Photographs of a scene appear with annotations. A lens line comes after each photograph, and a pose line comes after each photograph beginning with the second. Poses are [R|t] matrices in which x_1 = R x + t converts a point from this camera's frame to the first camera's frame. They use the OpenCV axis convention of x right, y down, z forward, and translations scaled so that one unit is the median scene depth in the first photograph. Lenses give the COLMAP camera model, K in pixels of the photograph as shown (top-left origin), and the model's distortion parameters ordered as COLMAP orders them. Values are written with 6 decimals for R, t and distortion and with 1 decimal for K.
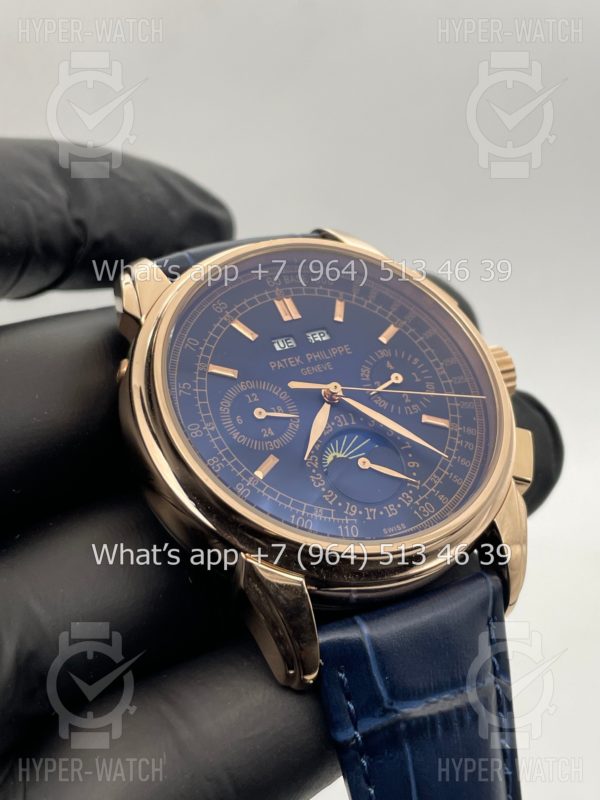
lens RADIAL K [[1271.8, 0, 303.5], [0, 1271.8, 399.8], [0, 0, 1]] dist [0.154284, 0.000000]
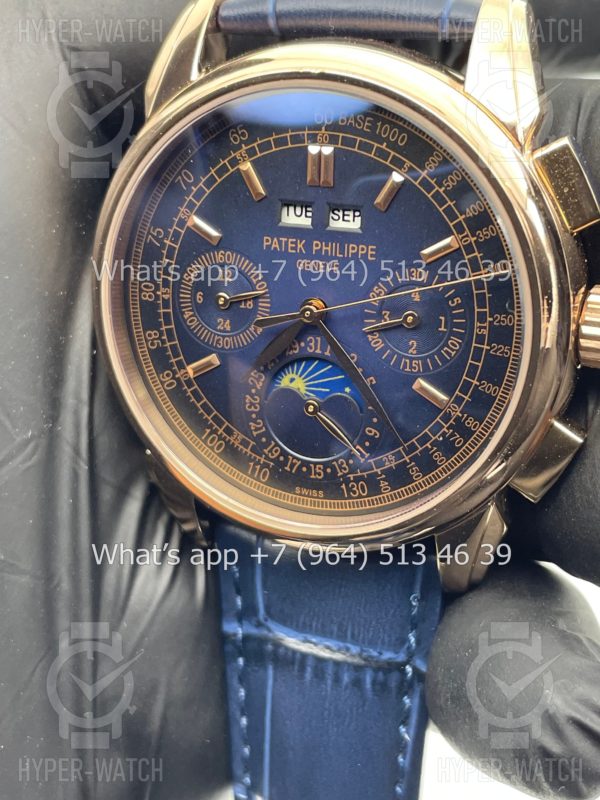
lens RADIAL K [[1271.8, 0, 303.2], [0, 1271.8, 397.7], [0, 0, 1]] dist [0.154284, 0.000000]
pose [[0.716526, 0.551449, -0.427193, 0.384730], [-0.044424, 0.647241, 0.760990, -0.570100], [0.696144, -0.526291, 0.488263, 0.590503]]
